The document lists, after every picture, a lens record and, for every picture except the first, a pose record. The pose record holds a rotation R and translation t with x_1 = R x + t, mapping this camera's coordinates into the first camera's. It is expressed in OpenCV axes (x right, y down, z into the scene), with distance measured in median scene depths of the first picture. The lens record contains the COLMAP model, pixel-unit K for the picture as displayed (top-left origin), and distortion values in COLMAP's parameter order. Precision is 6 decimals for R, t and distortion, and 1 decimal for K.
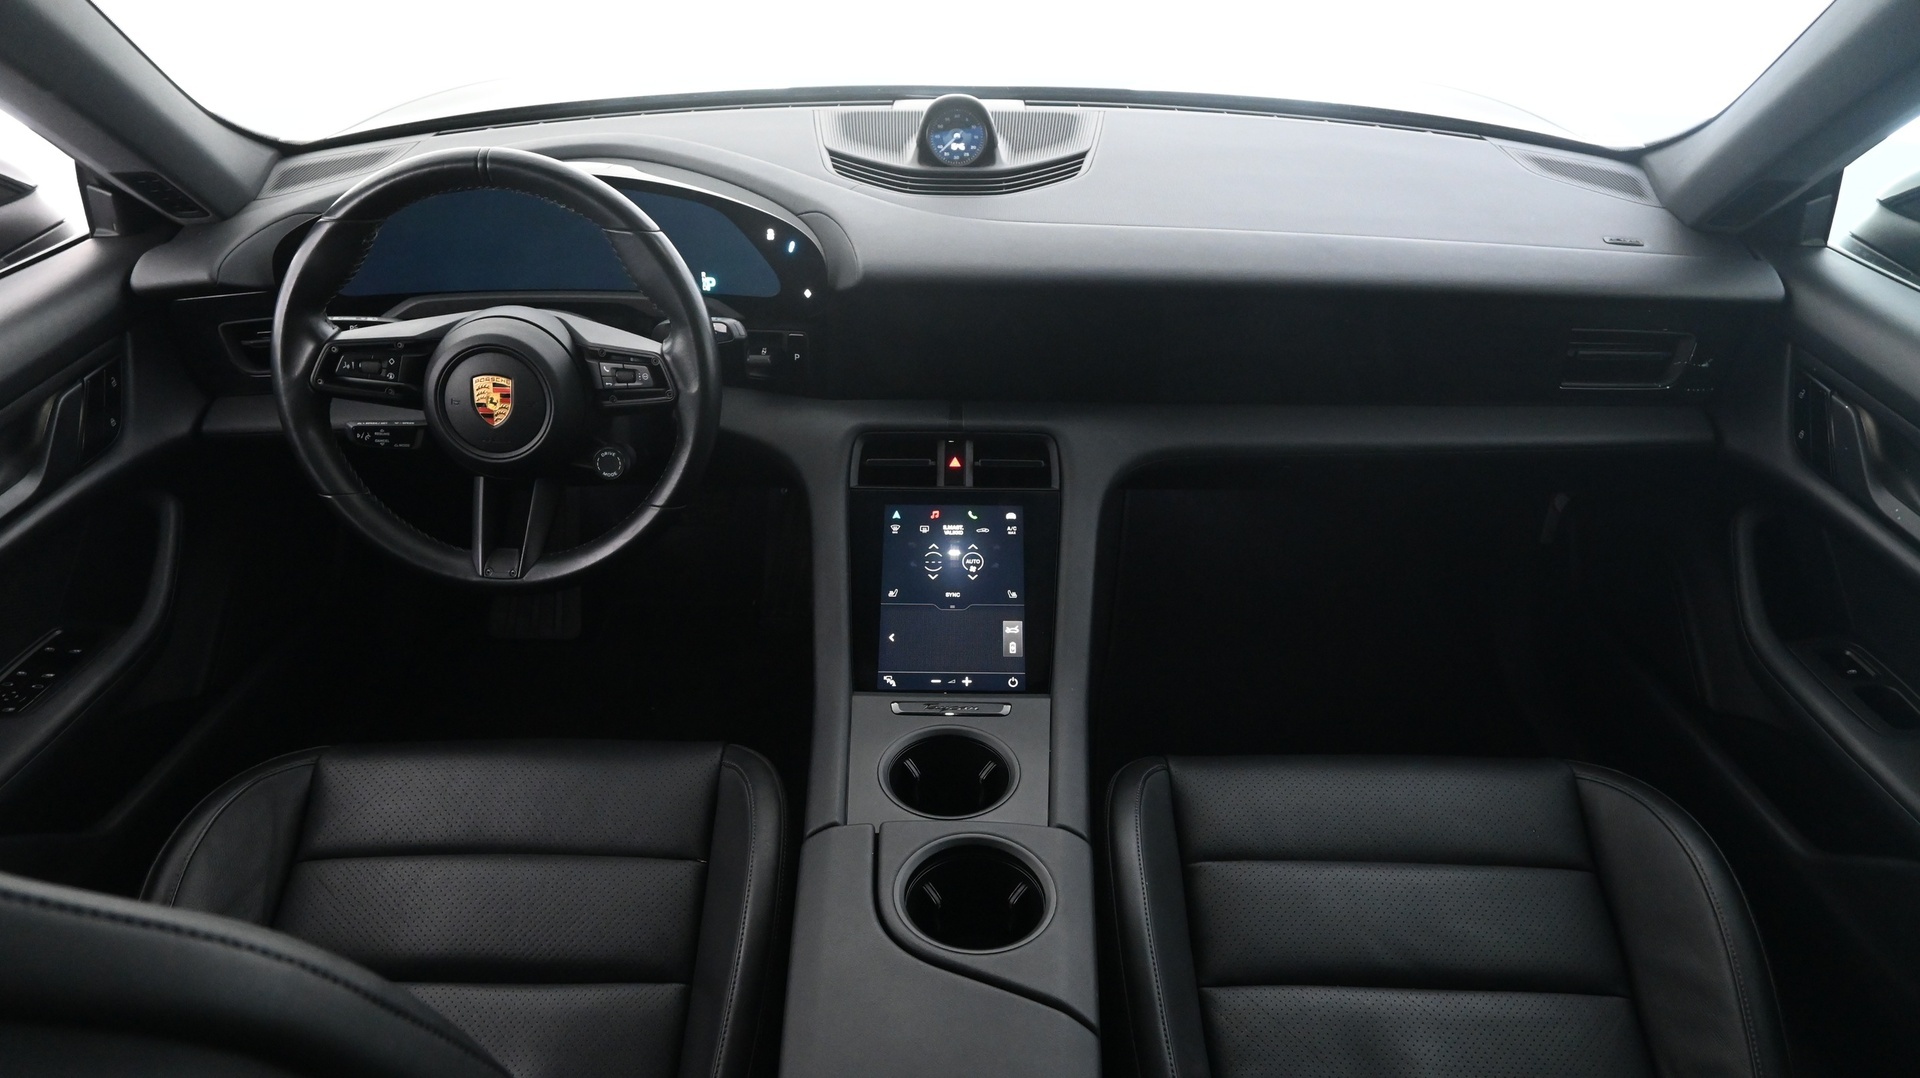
lens RADIAL K [[1260.2, 0, 961.0], [0, 1260.2, 556.7], [0, 0, 1]] dist [-0.007912, 0.001208]
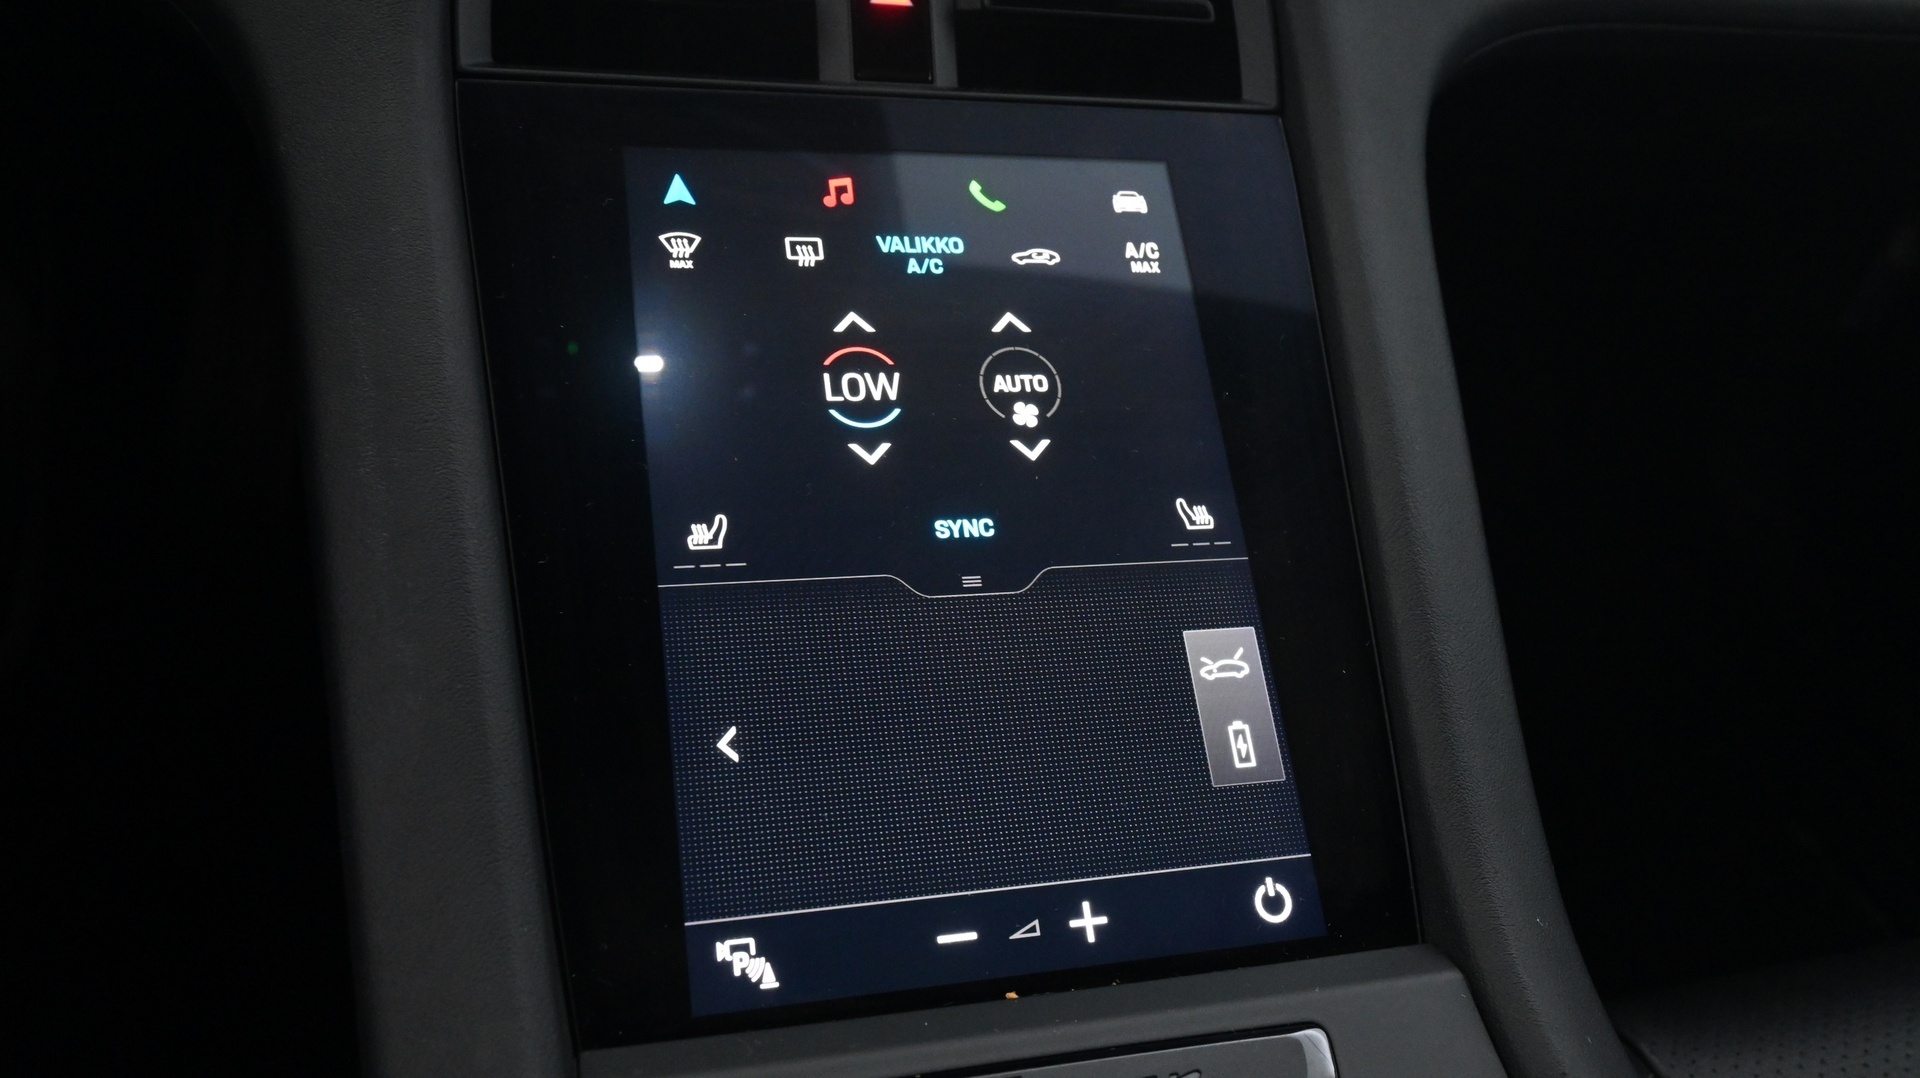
lens RADIAL K [[1650.8, 0, 954.1], [0, 1650.8, 523.9], [0, 0, 1]] dist [-0.014918, -0.002637]
pose [[0.955985, -0.046785, 0.289661, -0.100955], [0.020142, 0.995341, 0.094288, 0.000521], [-0.292723, -0.084303, 0.952474, 0.743216]]
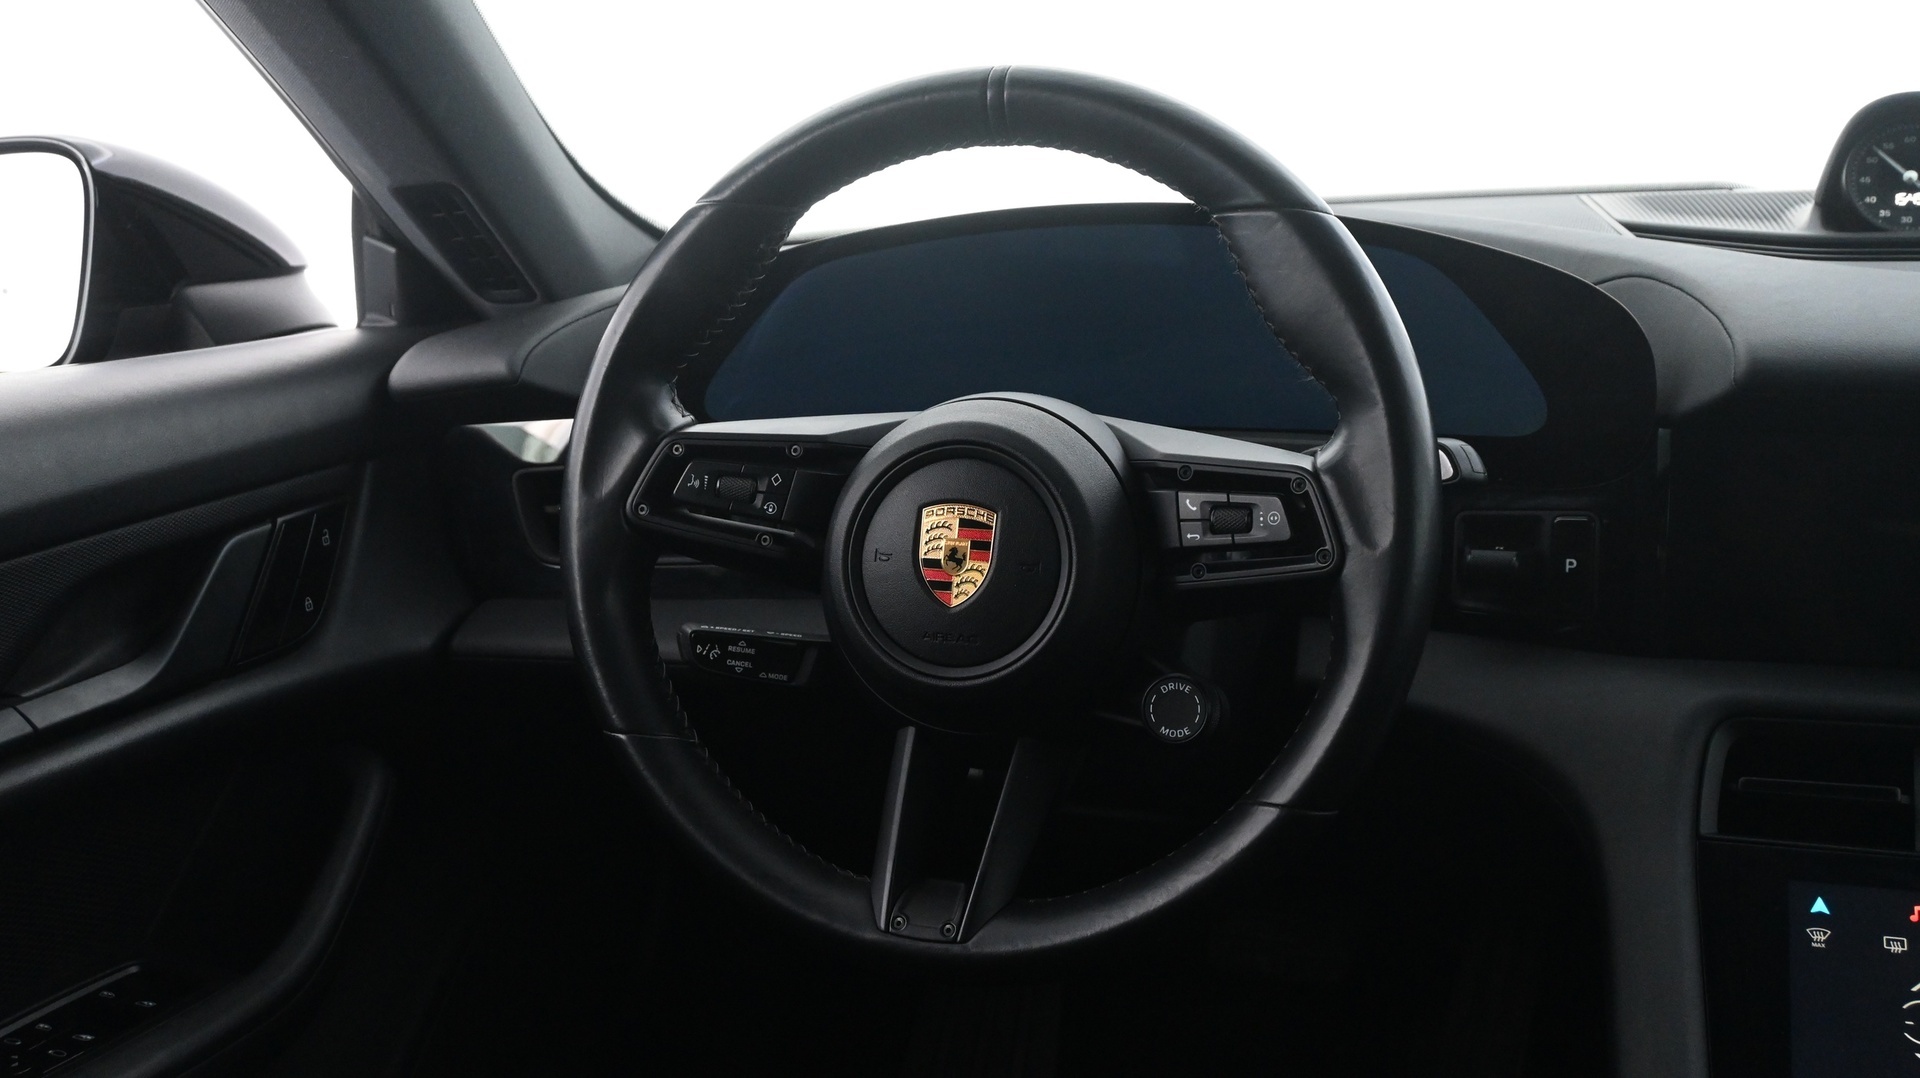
lens RADIAL K [[1959.8, 0, 958.2], [0, 1959.8, 538.3], [0, 0, 1]] dist [-0.012732, 0.000000]
pose [[0.938694, 0.022255, -0.344032, -0.107202], [-0.125102, 0.951883, -0.279766, 0.073694], [0.321252, 0.305653, 0.896311, 0.309175]]
